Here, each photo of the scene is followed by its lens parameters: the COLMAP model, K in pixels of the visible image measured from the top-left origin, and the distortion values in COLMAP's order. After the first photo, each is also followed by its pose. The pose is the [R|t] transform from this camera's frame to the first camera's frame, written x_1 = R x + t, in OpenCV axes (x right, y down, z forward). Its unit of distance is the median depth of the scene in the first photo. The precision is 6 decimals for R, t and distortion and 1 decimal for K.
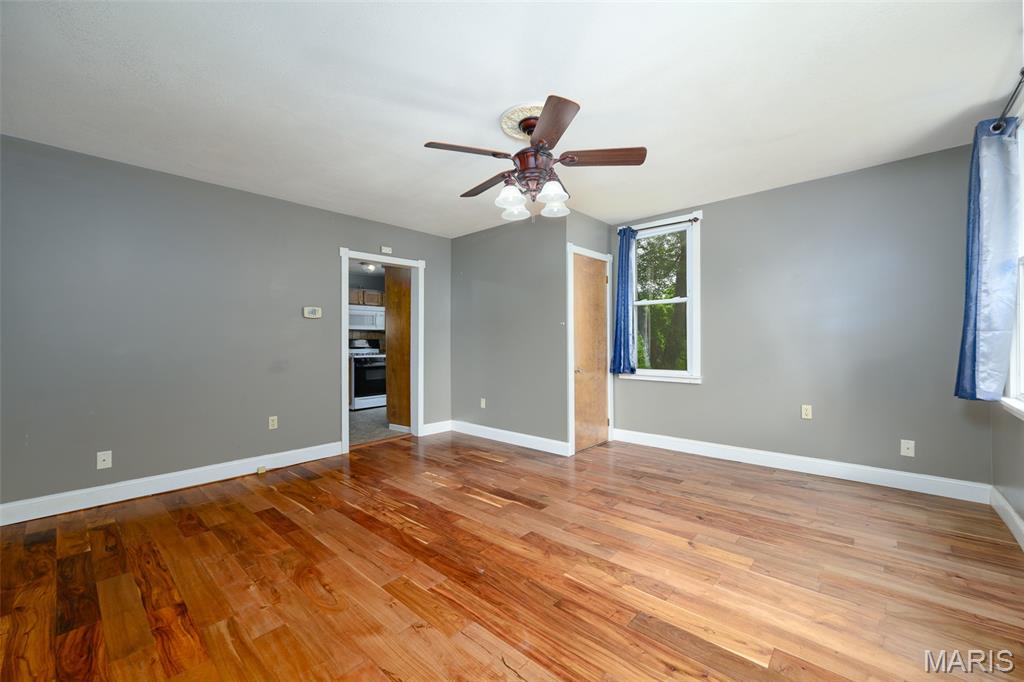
lens RADIAL K [[405.0, 0, 514.7], [0, 405.0, 343.3], [0, 0, 1]] dist [-0.000679, -0.000057]
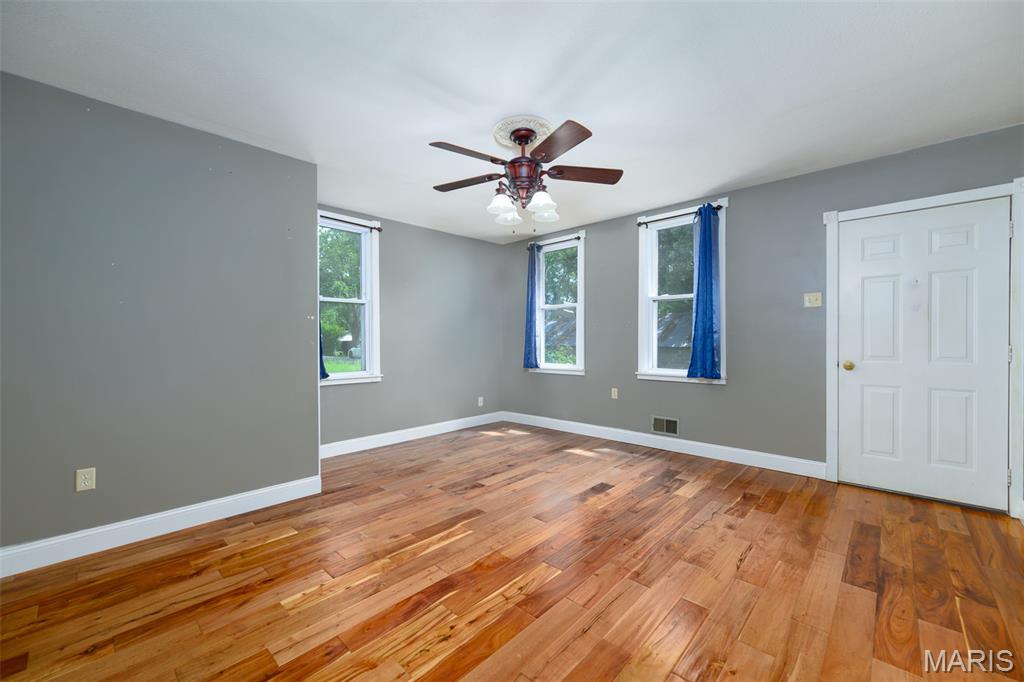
lens RADIAL K [[405.0, 0, 514.6], [0, 405.0, 342.4], [0, 0, 1]] dist [-0.000679, -0.000057]
pose [[0.026446, 0.001897, 0.999648, -0.839700], [0.012126, 0.999924, -0.002218, 0.003619], [-0.999577, 0.012181, 0.026421, 0.825439]]
